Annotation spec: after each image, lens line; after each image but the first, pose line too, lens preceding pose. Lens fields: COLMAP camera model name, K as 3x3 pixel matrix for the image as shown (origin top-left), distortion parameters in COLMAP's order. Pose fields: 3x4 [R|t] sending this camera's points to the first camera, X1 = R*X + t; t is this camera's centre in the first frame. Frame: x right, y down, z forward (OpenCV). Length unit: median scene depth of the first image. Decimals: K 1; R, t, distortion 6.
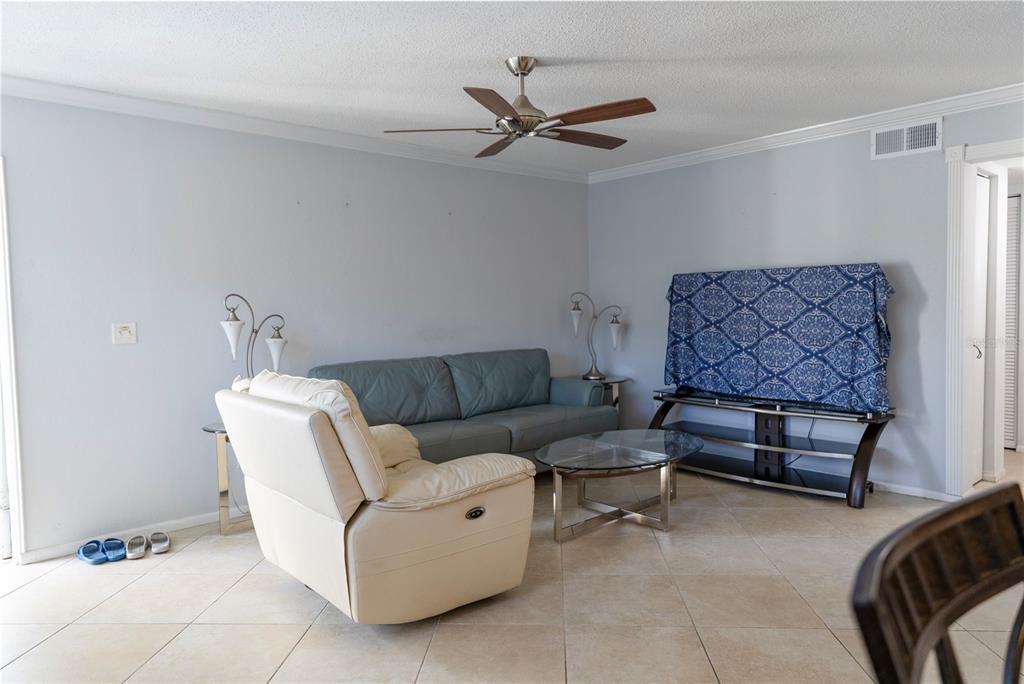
lens RADIAL K [[678.1, 0, 512.0], [0, 678.1, 342.0], [0, 0, 1]] dist [0.003123, 0.000641]
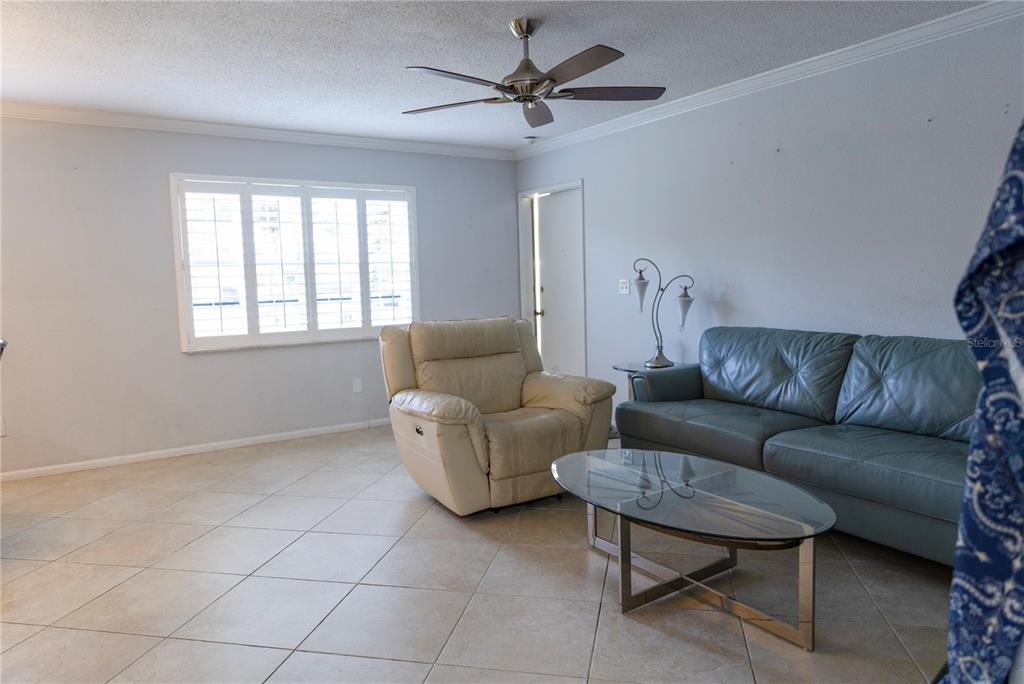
lens RADIAL K [[678.1, 0, 512.0], [0, 678.1, 342.0], [0, 0, 1]] dist [0.003123, 0.000641]
pose [[-0.154282, 0.119524, -0.980771, 0.849521], [-0.021956, 0.991996, 0.124345, -0.067742], [0.987783, 0.040718, -0.150423, 0.953315]]
